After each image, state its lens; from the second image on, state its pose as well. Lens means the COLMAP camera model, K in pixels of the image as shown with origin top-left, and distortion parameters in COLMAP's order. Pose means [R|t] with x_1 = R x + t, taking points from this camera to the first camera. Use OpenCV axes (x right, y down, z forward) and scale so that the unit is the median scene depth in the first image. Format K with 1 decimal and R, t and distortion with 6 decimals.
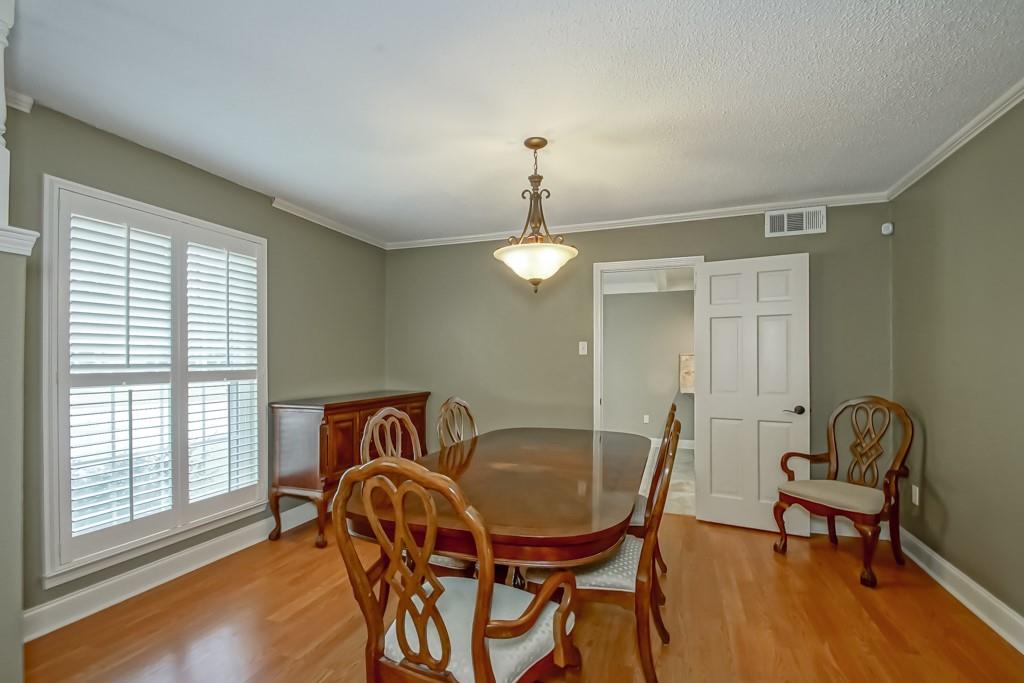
lens RADIAL K [[469.9, 0, 512.5], [0, 469.9, 349.8], [0, 0, 1]] dist [0.004885, -0.001068]
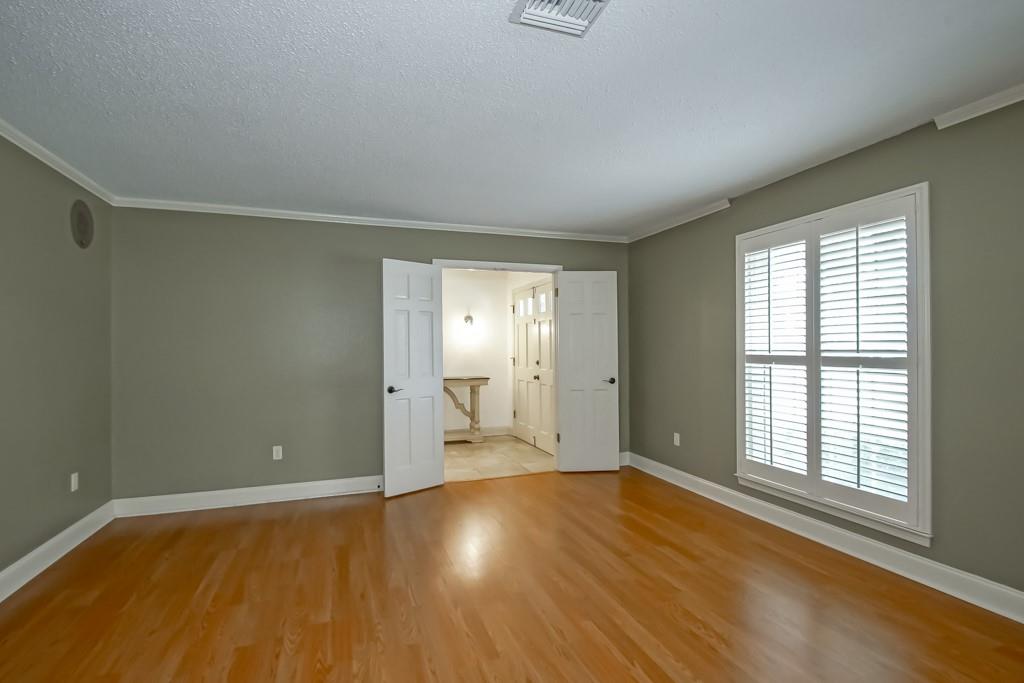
lens RADIAL K [[469.9, 0, 510.8], [0, 469.9, 345.3], [0, 0, 1]] dist [0.004885, -0.001068]
pose [[-0.759541, 0.002215, -0.650455, 0.534000], [0.013955, 0.999820, -0.012891, 0.024836], [0.650309, -0.018868, -0.759435, 1.326384]]
